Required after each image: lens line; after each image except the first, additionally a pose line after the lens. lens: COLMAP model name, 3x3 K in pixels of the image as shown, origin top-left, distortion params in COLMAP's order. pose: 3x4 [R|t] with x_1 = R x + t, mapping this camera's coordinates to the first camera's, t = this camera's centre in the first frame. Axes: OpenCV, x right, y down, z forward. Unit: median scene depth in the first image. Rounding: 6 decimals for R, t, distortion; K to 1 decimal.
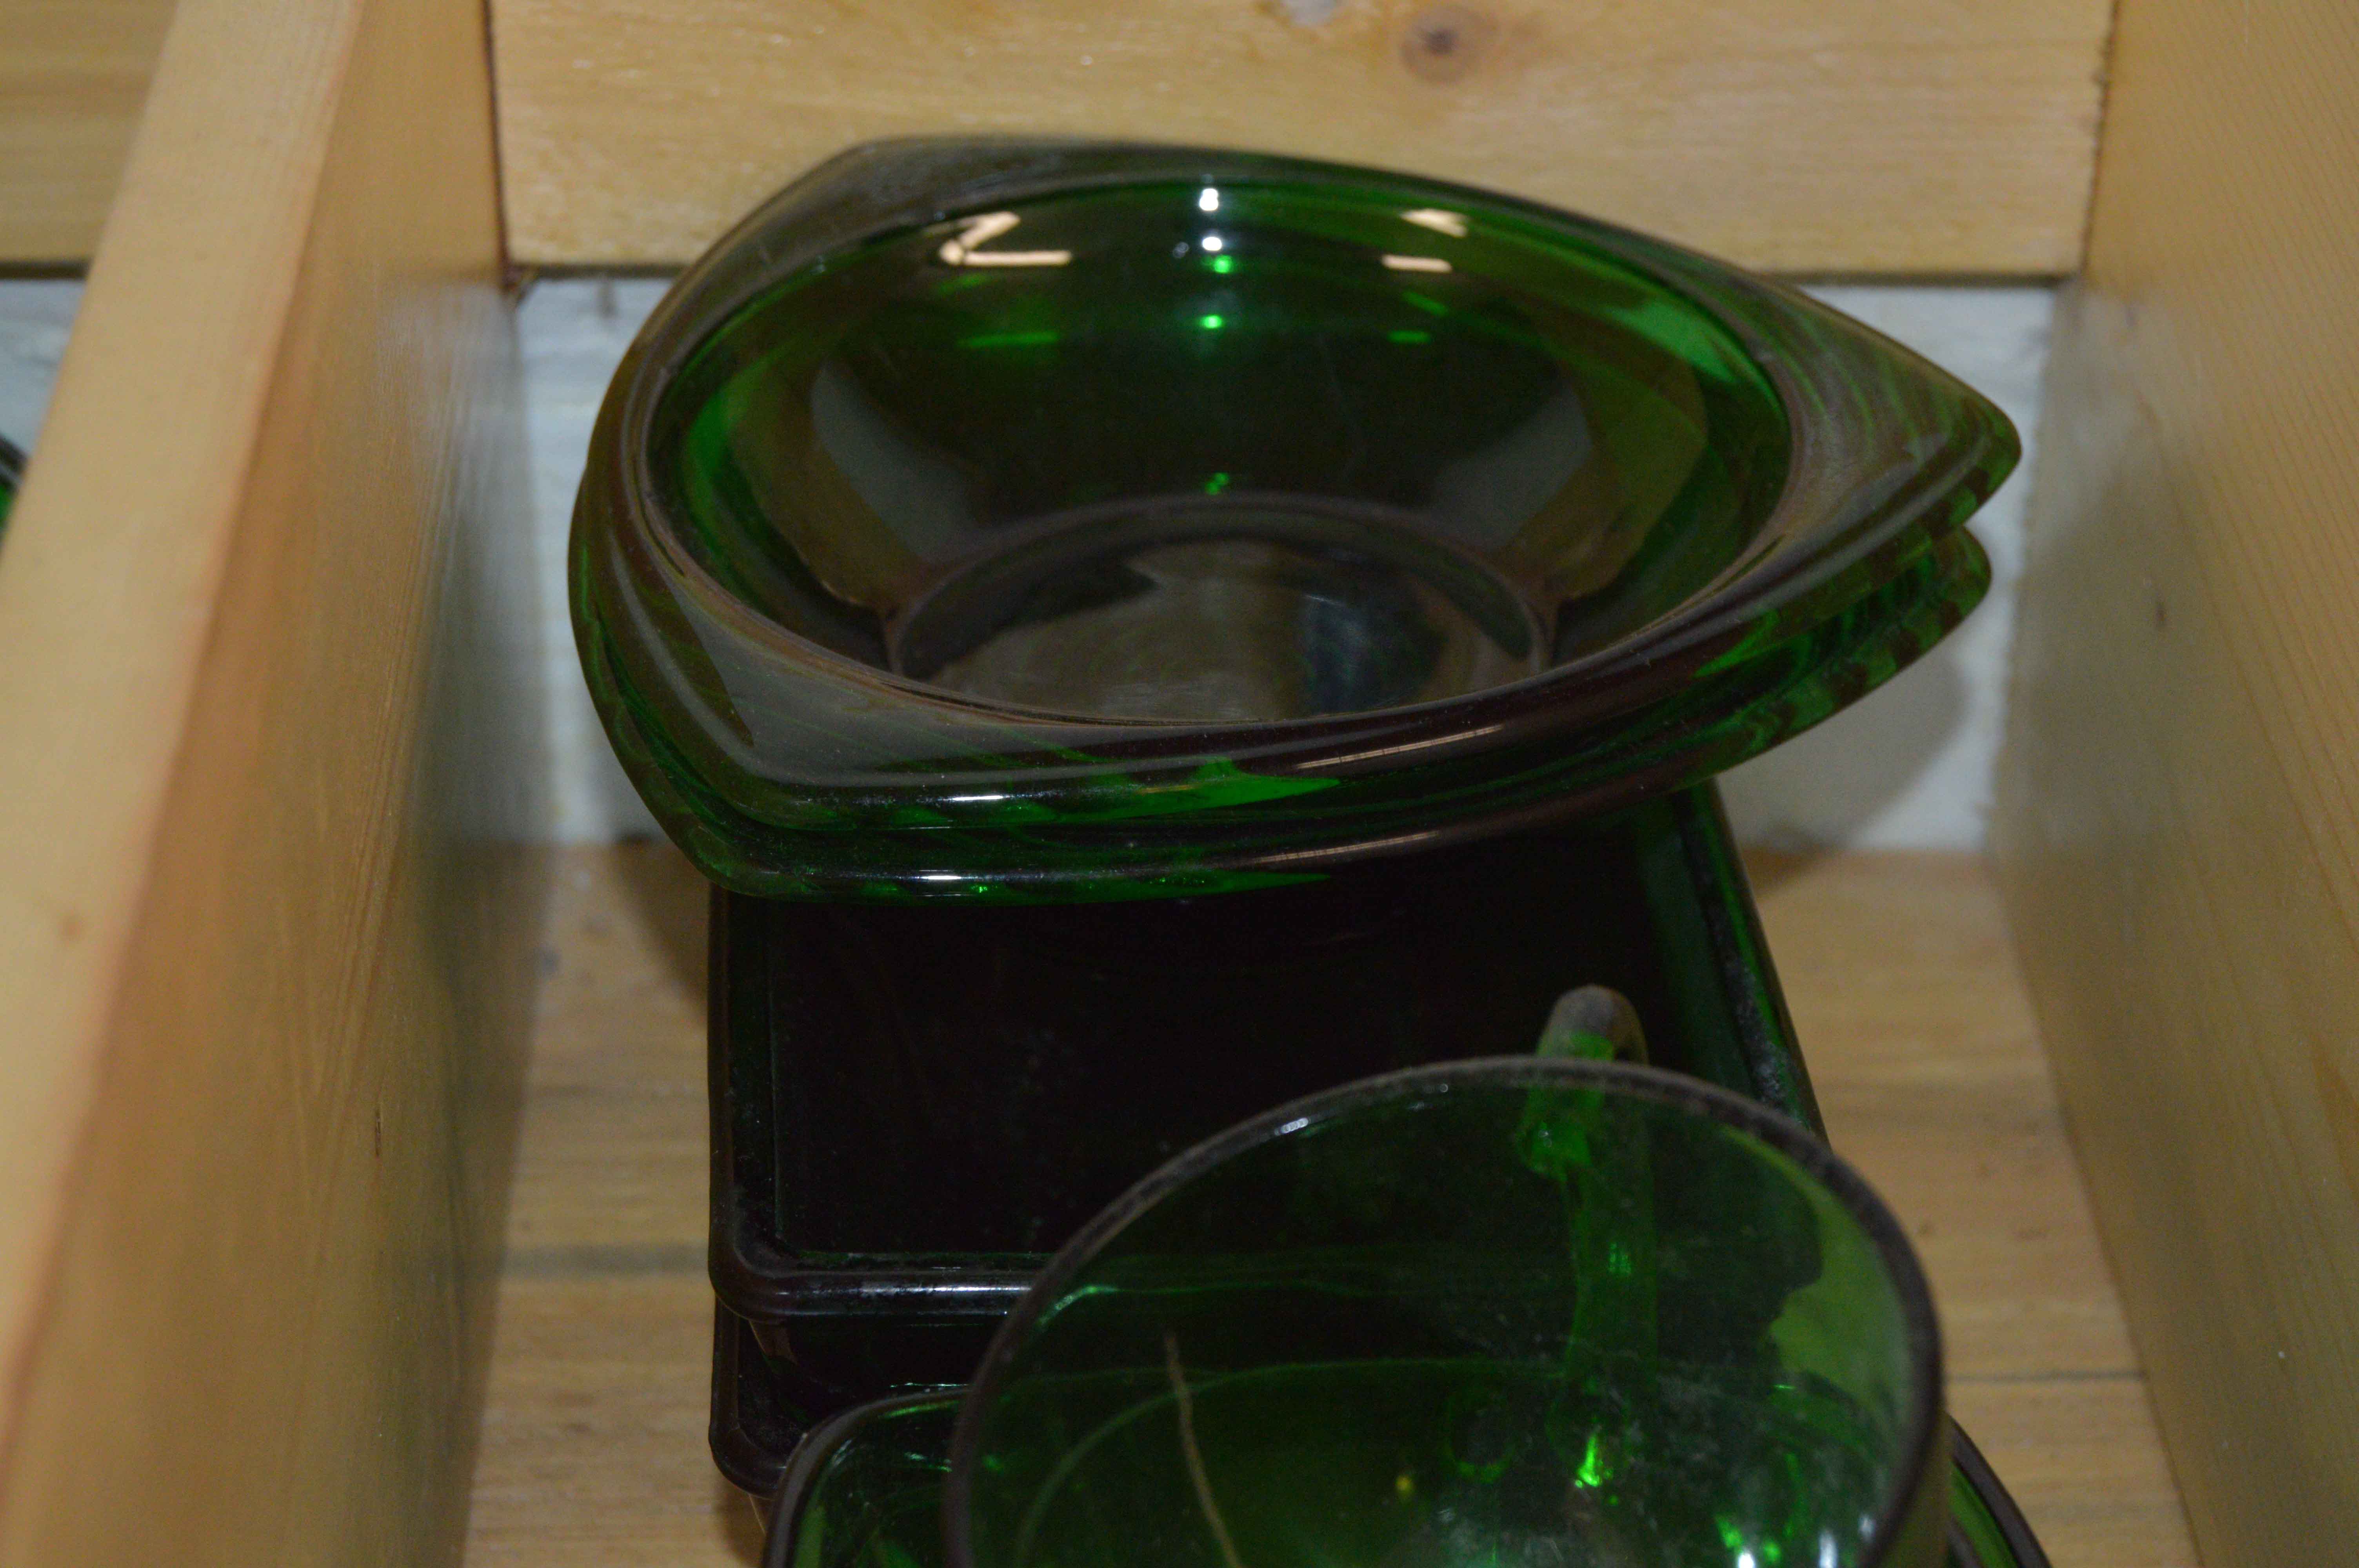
lens RADIAL K [[5281.0, 0, 1163.6], [0, 5281.0, 799.9], [0, 0, 1]] dist [0.087276, 0.000000]
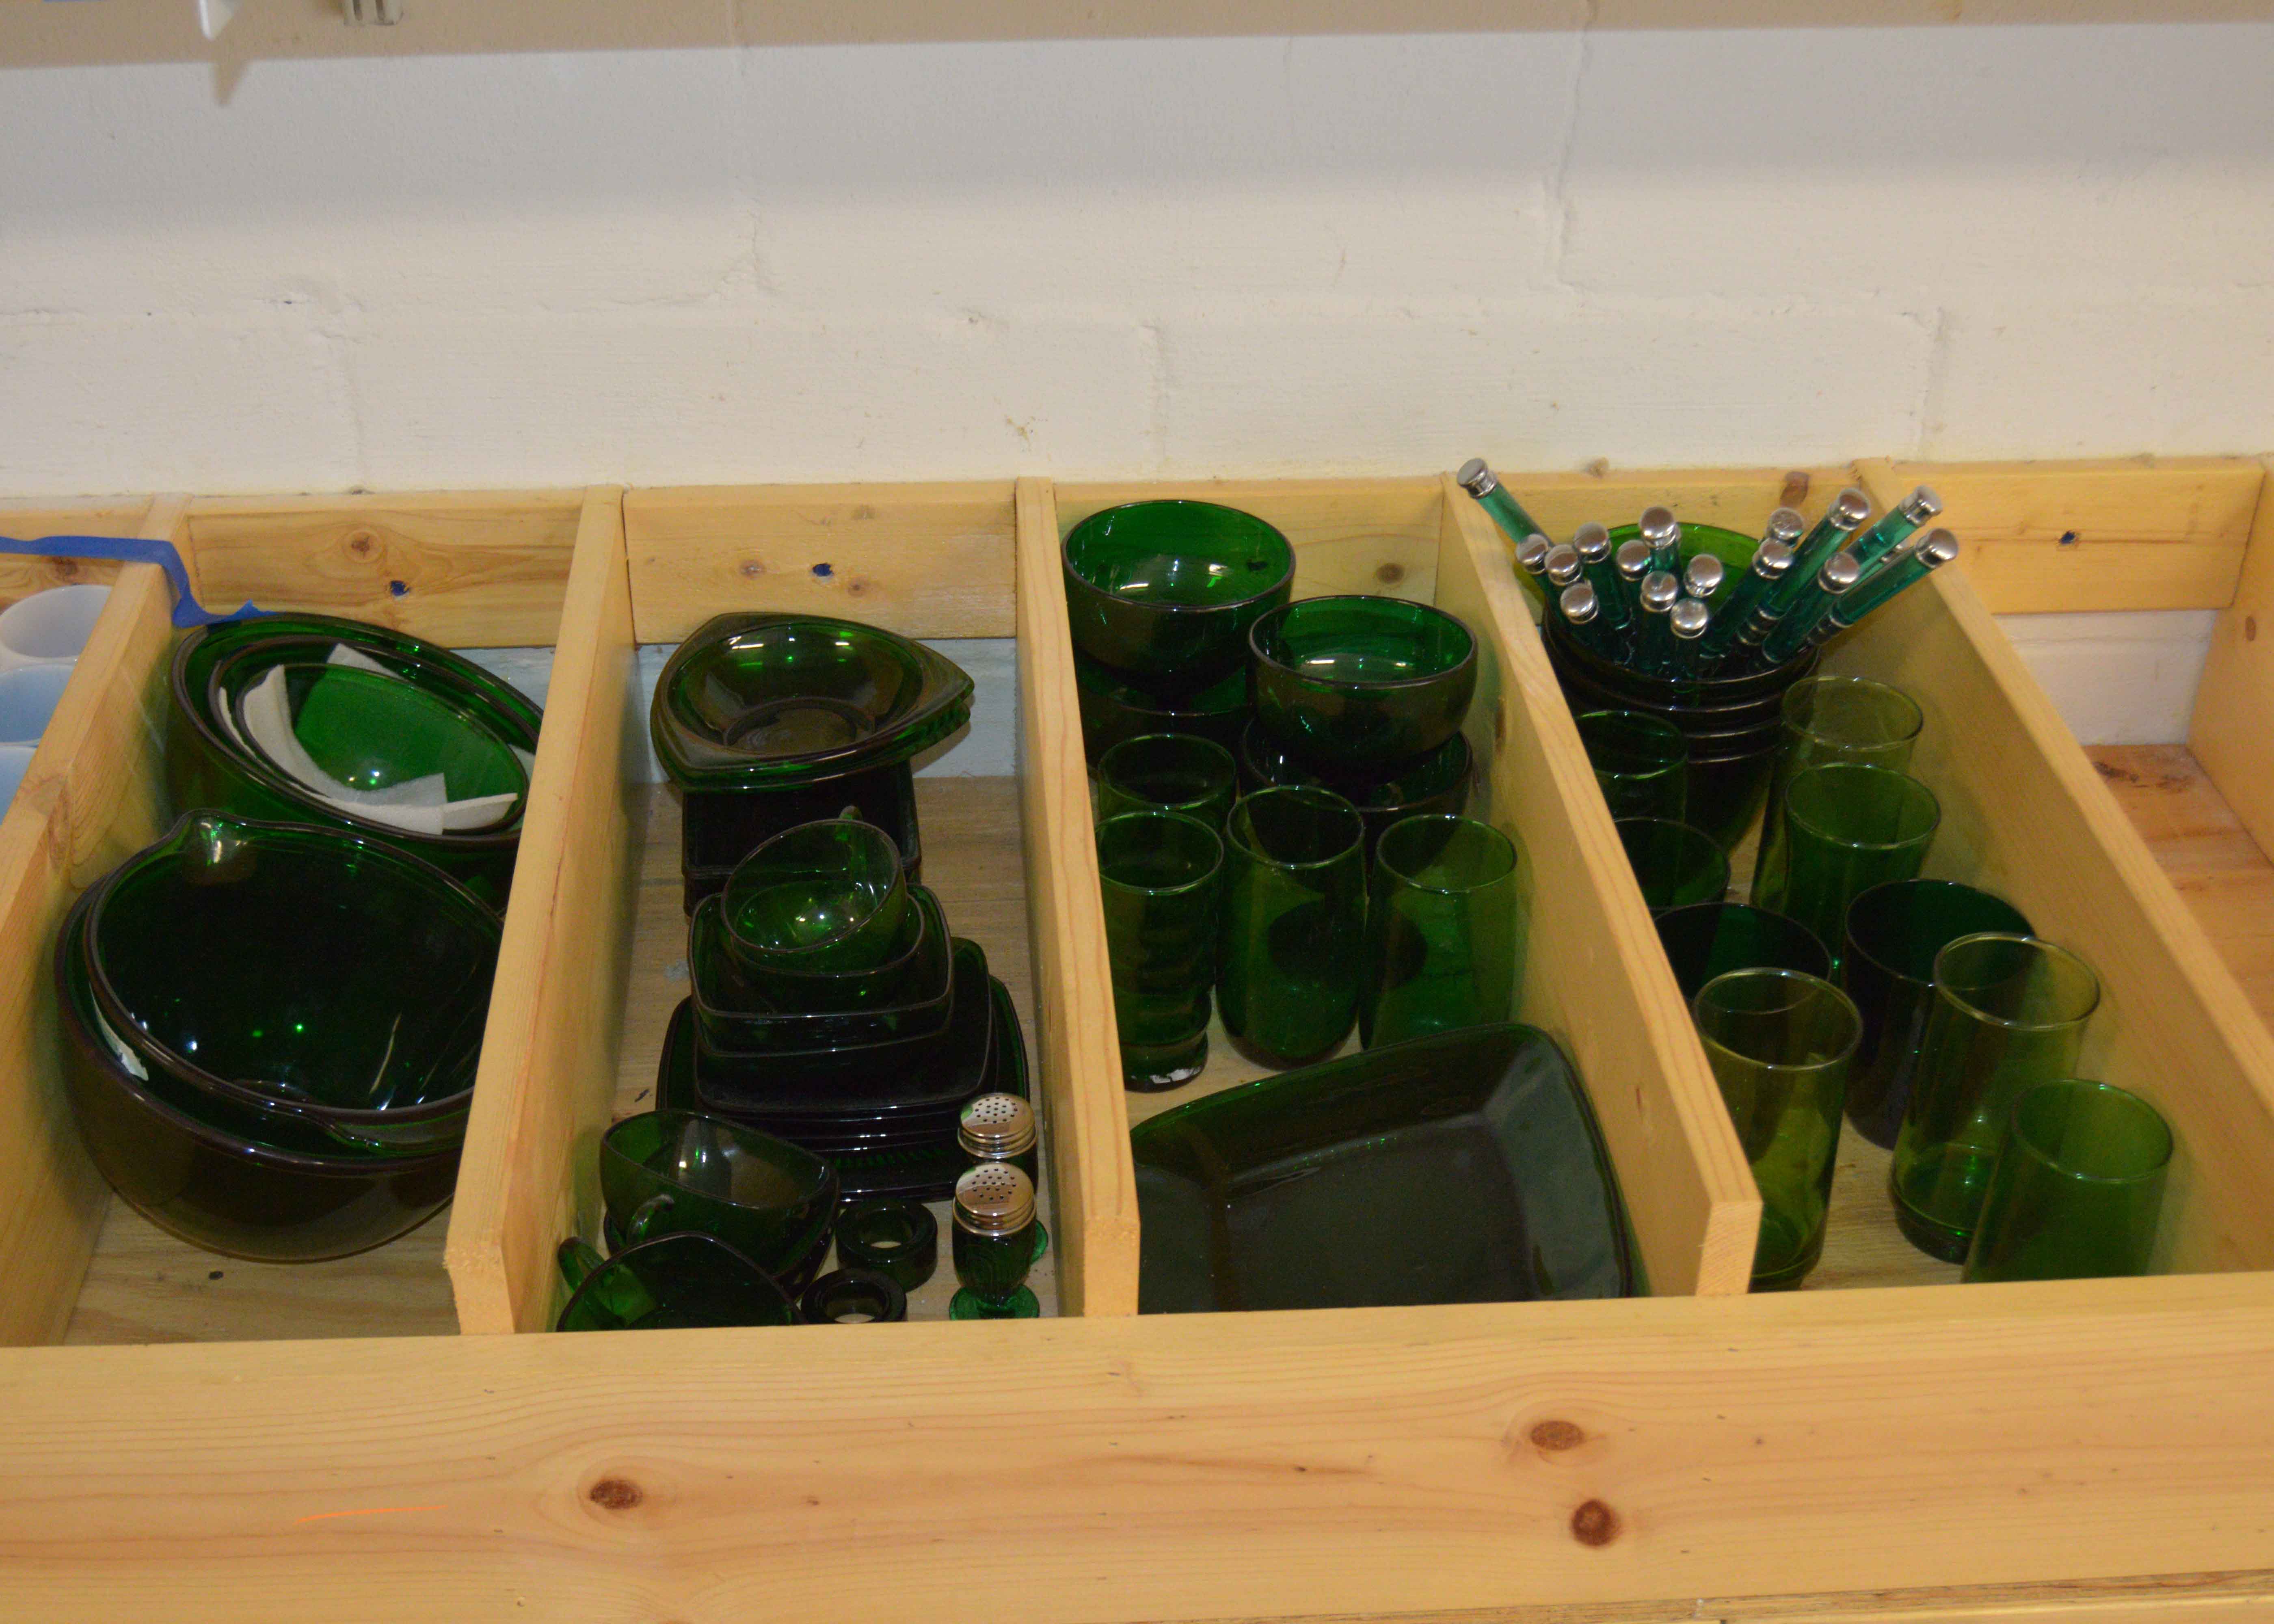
lens RADIAL K [[4230.9, 0, 1149.9], [0, 4230.9, 800.1], [0, 0, 1]] dist [0.097401, 0.000000]
pose [[0.999610, -0.024898, -0.012611, 0.373706], [0.025036, 0.999627, 0.010881, -0.006097], [0.012335, -0.011193, 0.999861, -2.727858]]
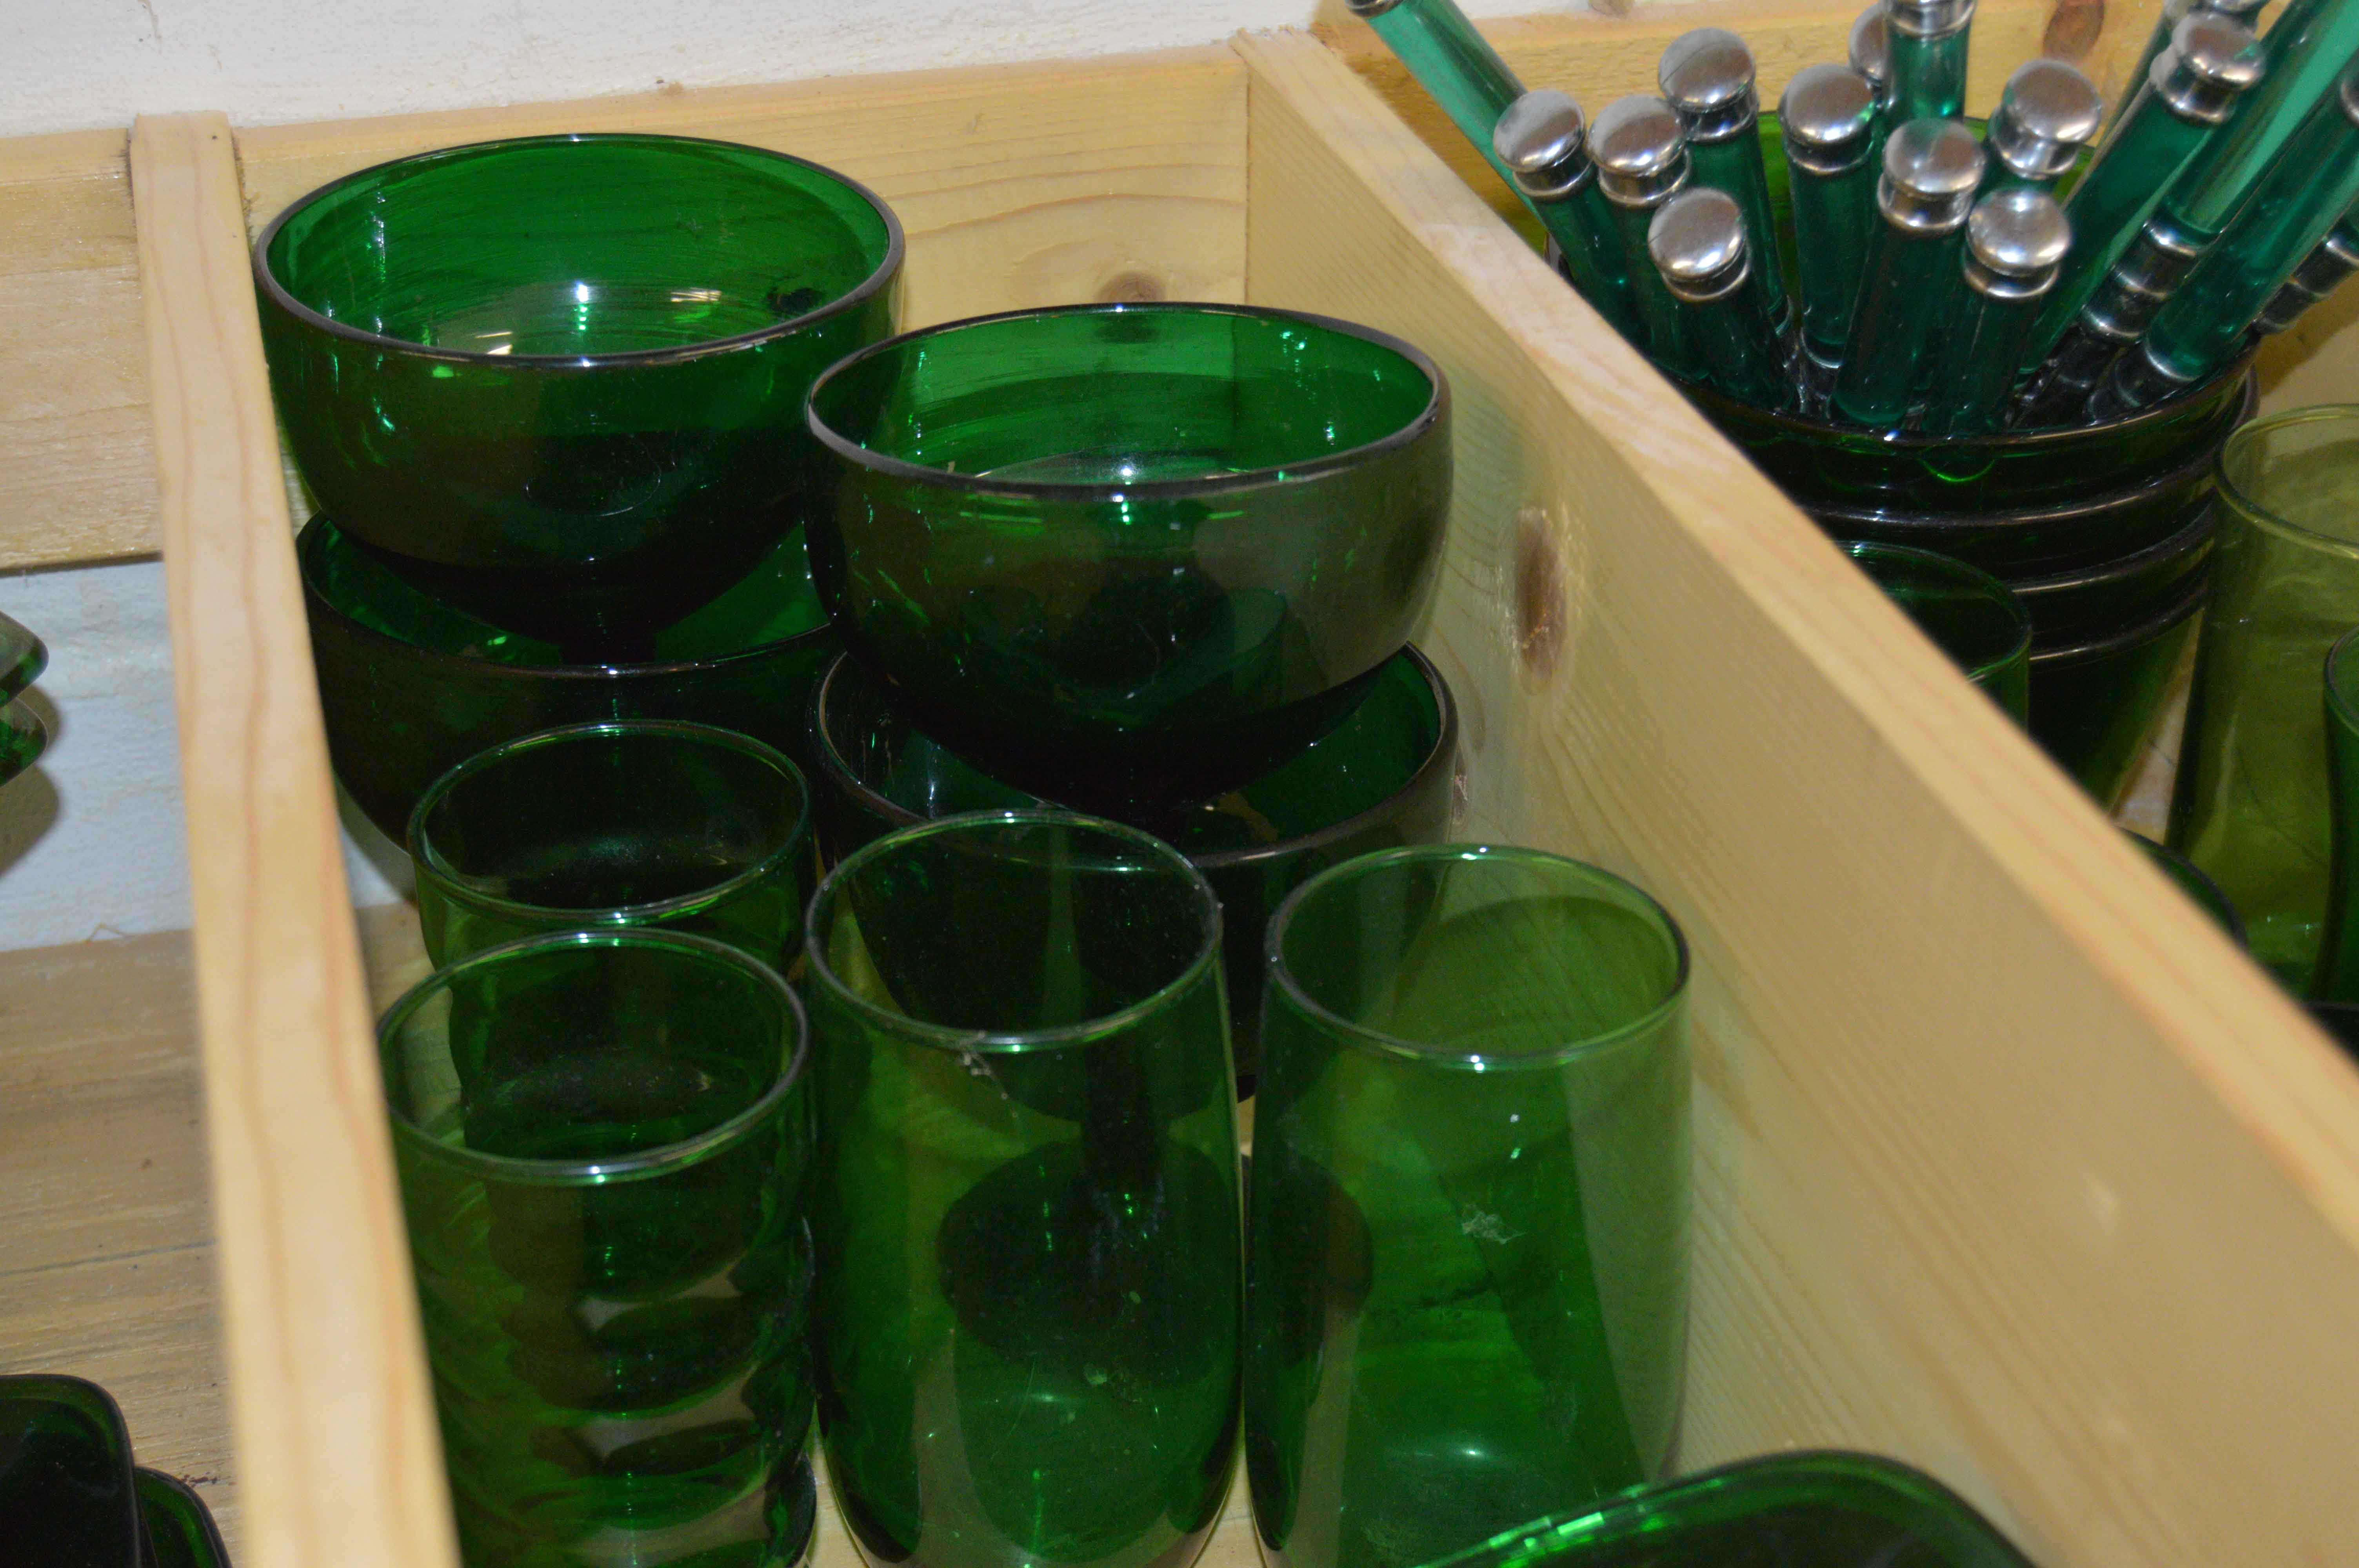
lens RADIAL K [[3815.9, 0, 1193.5], [0, 3815.9, 794.9], [0, 0, 1]] dist [-0.014056, 0.000000]
pose [[0.981418, -0.129571, 0.141530, 0.353572], [0.137242, 0.989478, -0.045814, 0.079088], [-0.134105, 0.064386, 0.988873, -0.190677]]
